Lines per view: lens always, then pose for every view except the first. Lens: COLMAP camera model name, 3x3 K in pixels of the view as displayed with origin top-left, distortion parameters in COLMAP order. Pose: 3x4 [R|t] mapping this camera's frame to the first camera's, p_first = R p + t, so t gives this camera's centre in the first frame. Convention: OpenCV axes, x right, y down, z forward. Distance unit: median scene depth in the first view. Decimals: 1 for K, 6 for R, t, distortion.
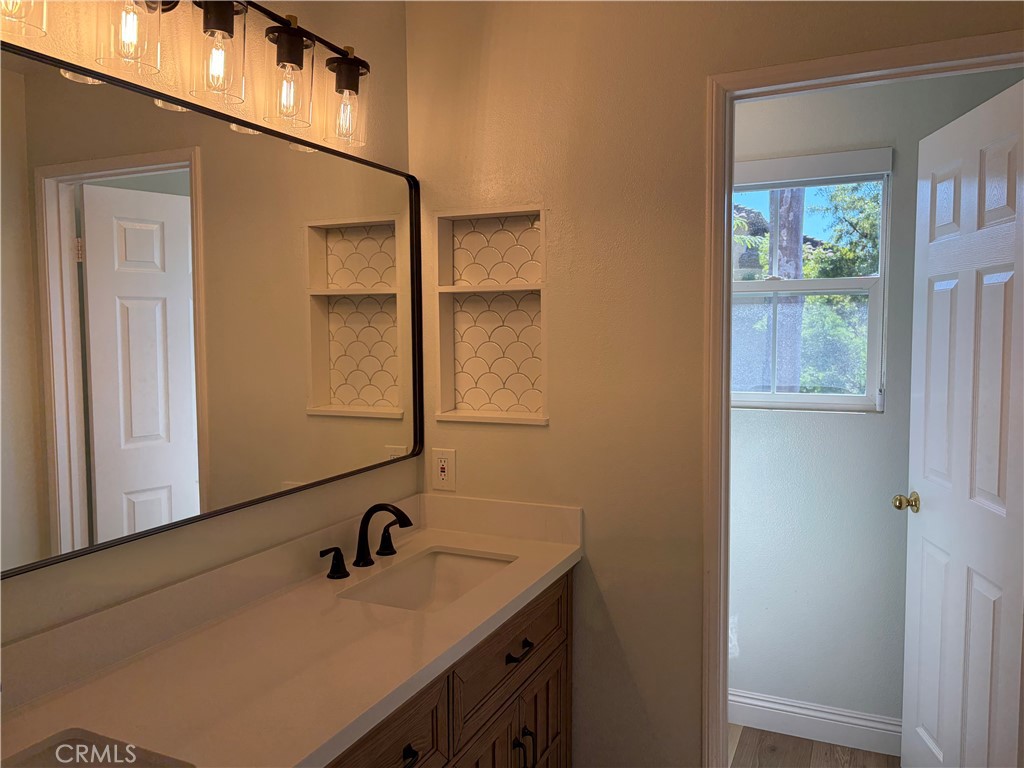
lens RADIAL K [[776.8, 0, 512.0], [0, 776.8, 384.0], [0, 0, 1]] dist [0.051774, -0.053089]
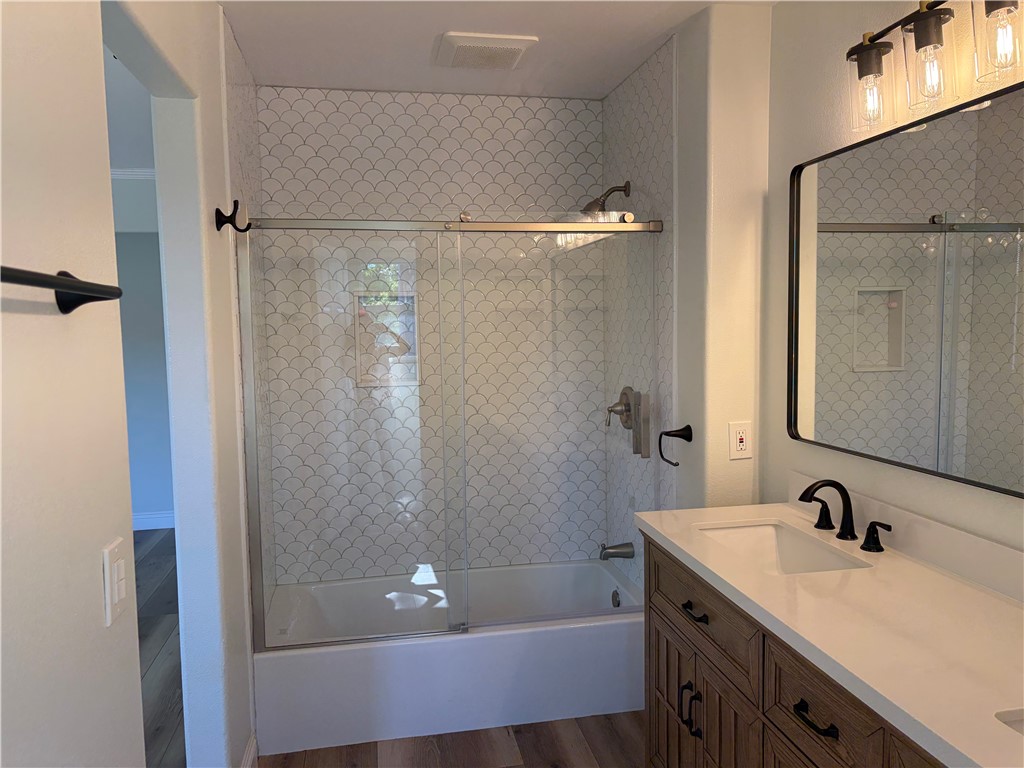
lens RADIAL K [[776.8, 0, 512.0], [0, 776.8, 384.0], [0, 0, 1]] dist [0.051774, -0.053089]
pose [[-0.820018, 0.065652, -0.568559, 0.804266], [-0.012795, 0.991048, 0.132892, -0.114135], [0.572194, 0.116249, -0.811838, 1.666208]]
